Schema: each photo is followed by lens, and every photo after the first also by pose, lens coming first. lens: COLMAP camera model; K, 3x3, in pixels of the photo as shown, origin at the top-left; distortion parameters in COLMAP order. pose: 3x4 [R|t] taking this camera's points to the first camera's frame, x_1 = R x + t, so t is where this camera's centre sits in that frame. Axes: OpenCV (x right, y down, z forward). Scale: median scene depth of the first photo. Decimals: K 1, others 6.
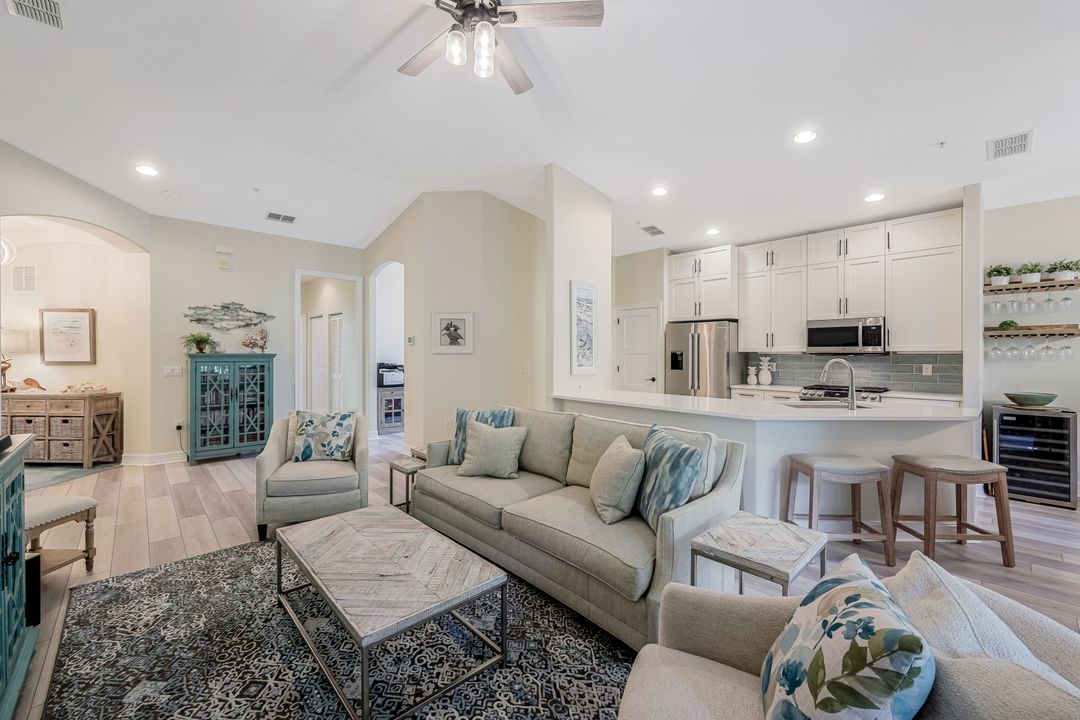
lens RADIAL K [[436.3, 0, 538.5], [0, 436.3, 354.7], [0, 0, 1]] dist [0.001470, 0.000279]
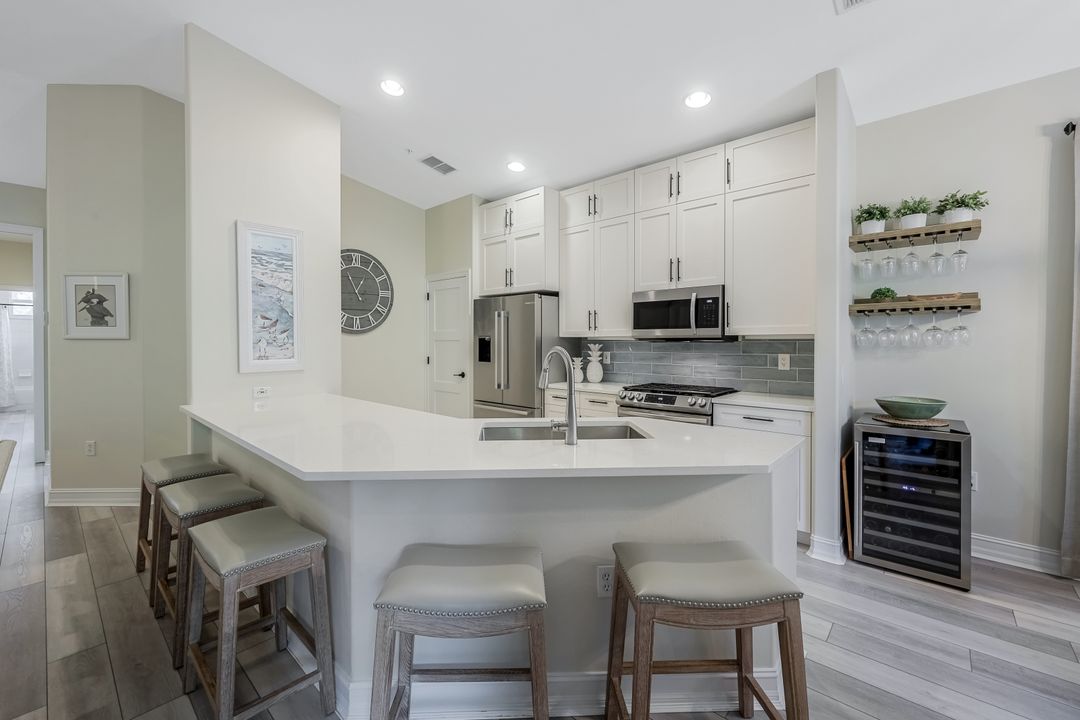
lens RADIAL K [[454.4, 0, 522.5], [0, 454.4, 345.7], [0, 0, 1]] dist [0.000425, -0.000081]
pose [[0.996954, -0.001144, 0.077984, 0.427069], [0.000630, 0.999978, 0.006626, 0.003607], [-0.077990, -0.006557, 0.996933, 0.319643]]
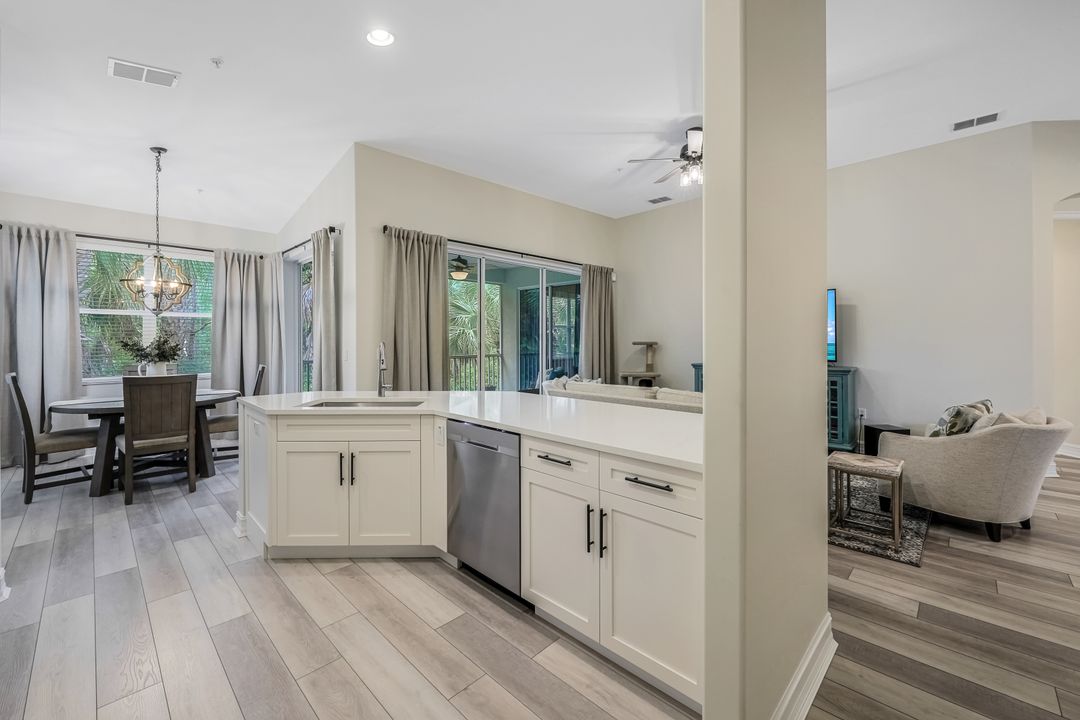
lens RADIAL K [[439.2, 0, 535.3], [0, 439.2, 340.6], [0, 0, 1]] dist [-0.002054, -0.000014]
pose [[-0.998173, 0.000704, -0.060413, 0.306999], [0.000516, 0.999995, 0.003118, 0.001427], [0.060415, 0.003082, -0.998169, 1.368105]]
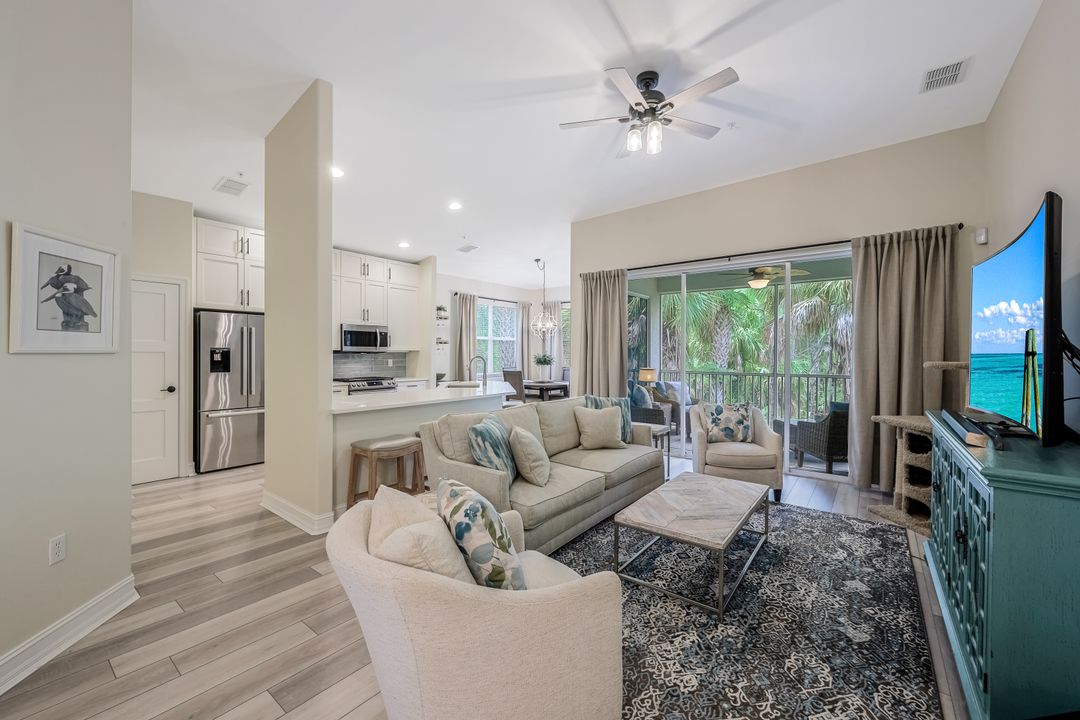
lens RADIAL K [[436.3, 0, 538.5], [0, 436.3, 354.7], [0, 0, 1]] dist [0.001470, 0.000279]
pose [[-0.169588, -0.007721, 0.985485, -0.711881], [-0.004580, 0.999965, 0.007046, -0.006390], [-0.985504, -0.003319, -0.169617, 0.759737]]
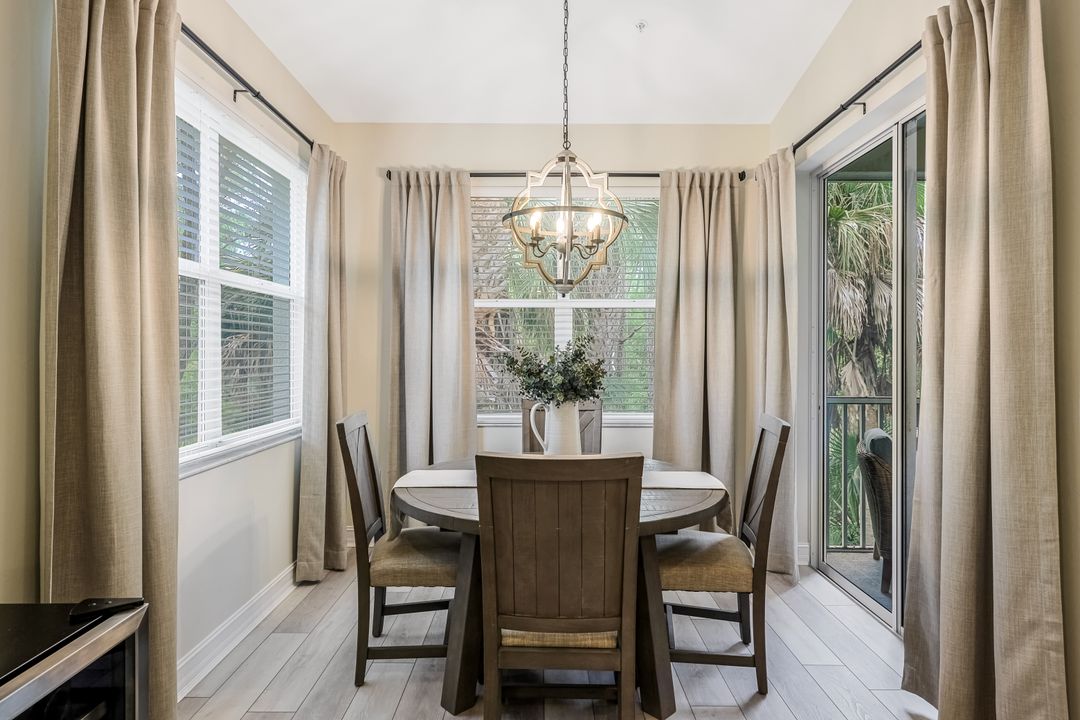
lens RADIAL K [[593.5, 0, 540.0], [0, 593.5, 360.0], [0, 0, 1]] dist [0.001211, 0.000208]
pose [[-0.741246, -0.013116, 0.671105, 0.678083], [-0.001415, 0.999837, 0.017978, 0.001108], [-0.671232, 0.012376, -0.741144, 0.841940]]
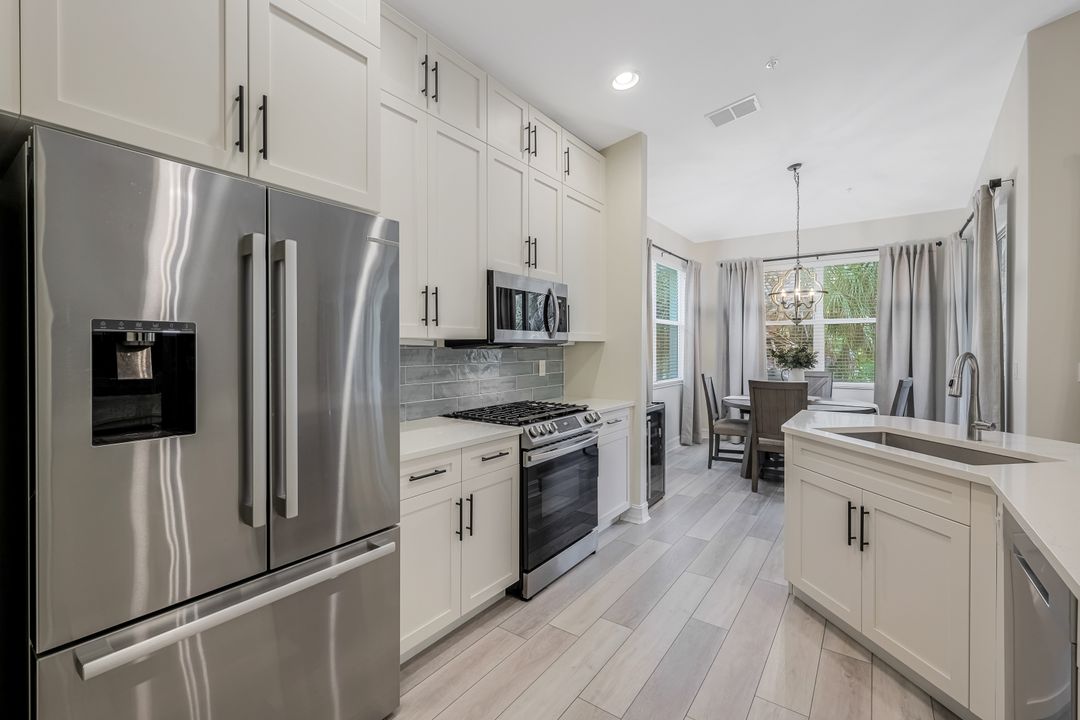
lens RADIAL K [[465.5, 0, 539.3], [0, 465.5, 349.7], [0, 0, 1]] dist [0.000669, 0.000133]
pose [[-0.208977, -0.004289, 0.977911, 0.160450], [0.002260, 0.999986, 0.004868, 0.001281], [-0.977918, 0.003228, -0.208965, 1.180984]]
